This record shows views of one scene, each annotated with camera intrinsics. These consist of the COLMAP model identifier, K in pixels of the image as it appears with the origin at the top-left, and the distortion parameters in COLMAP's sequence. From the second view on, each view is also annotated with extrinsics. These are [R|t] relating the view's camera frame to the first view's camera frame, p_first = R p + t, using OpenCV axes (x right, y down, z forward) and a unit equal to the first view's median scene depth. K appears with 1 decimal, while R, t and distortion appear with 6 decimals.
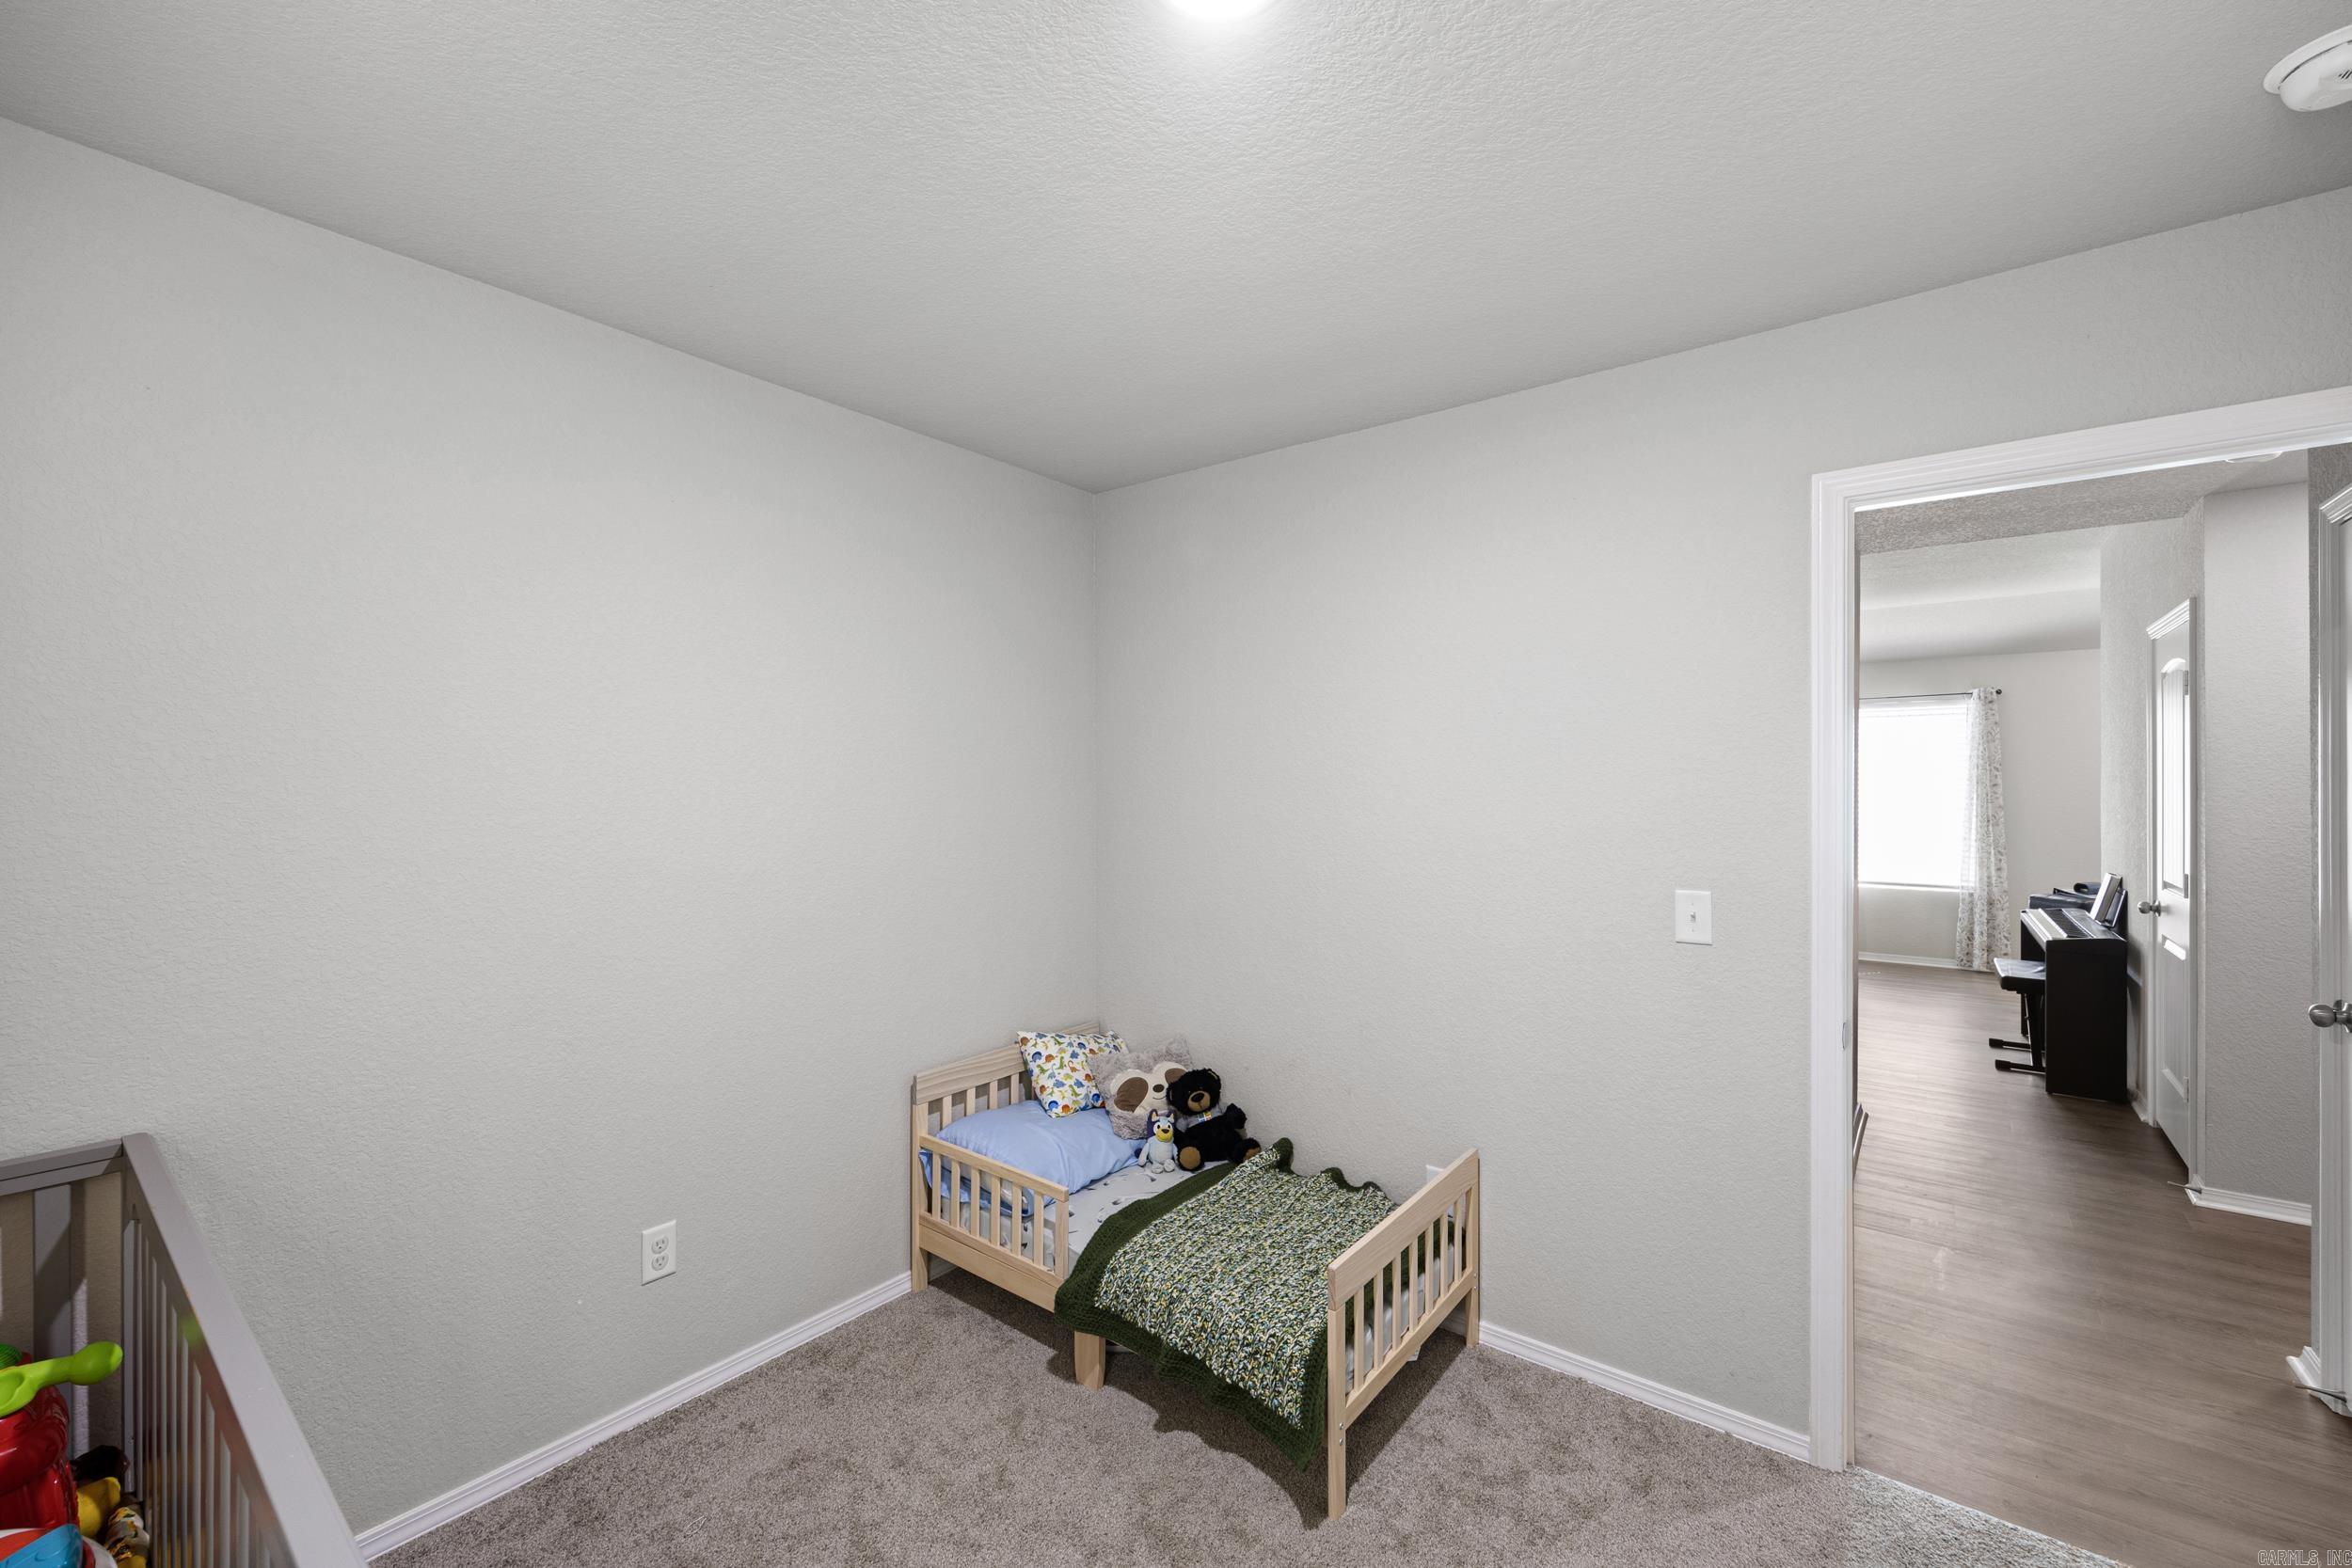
lens RADIAL K [[945.8, 0, 1174.0], [0, 945.8, 779.7], [0, 0, 1]] dist [0.001160, 0.000149]
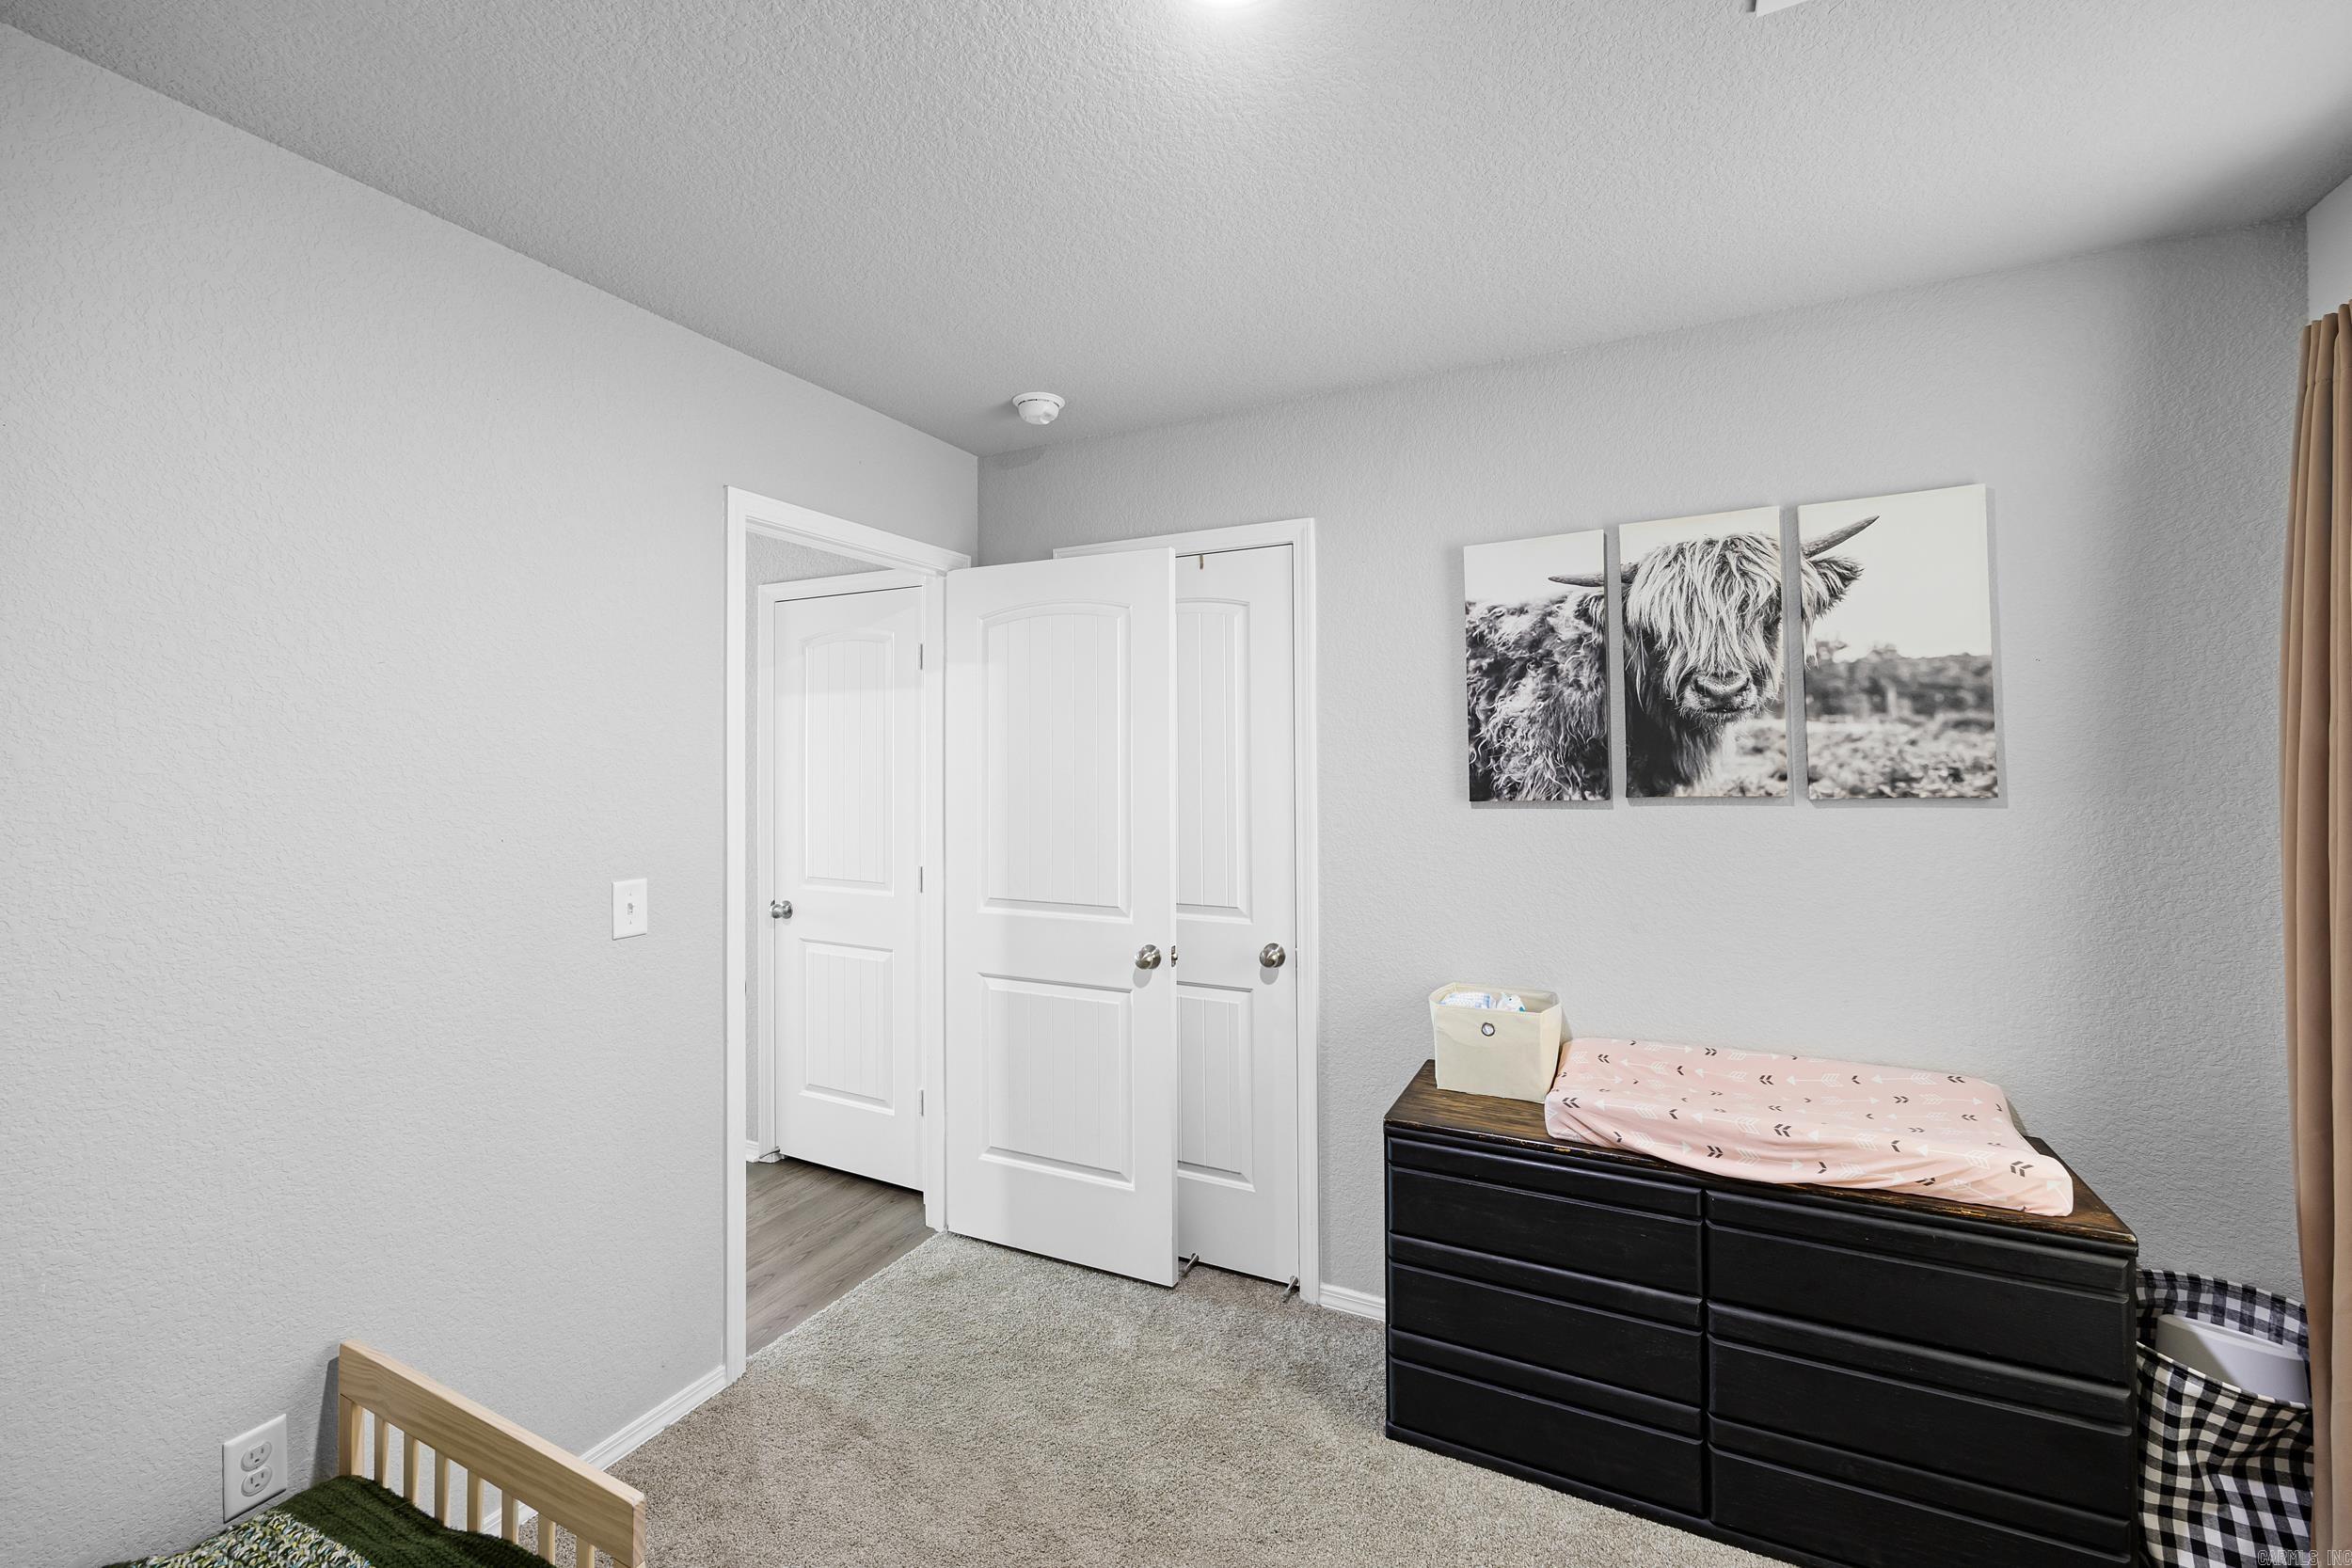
lens RADIAL K [[945.8, 0, 1174.0], [0, 945.8, 779.7], [0, 0, 1]] dist [0.001160, 0.000149]
pose [[-0.214554, -0.003976, 0.976704, -0.490801], [0.000703, 0.999991, 0.004225, 0.015193], [-0.976712, 0.001593, -0.214549, 0.706870]]
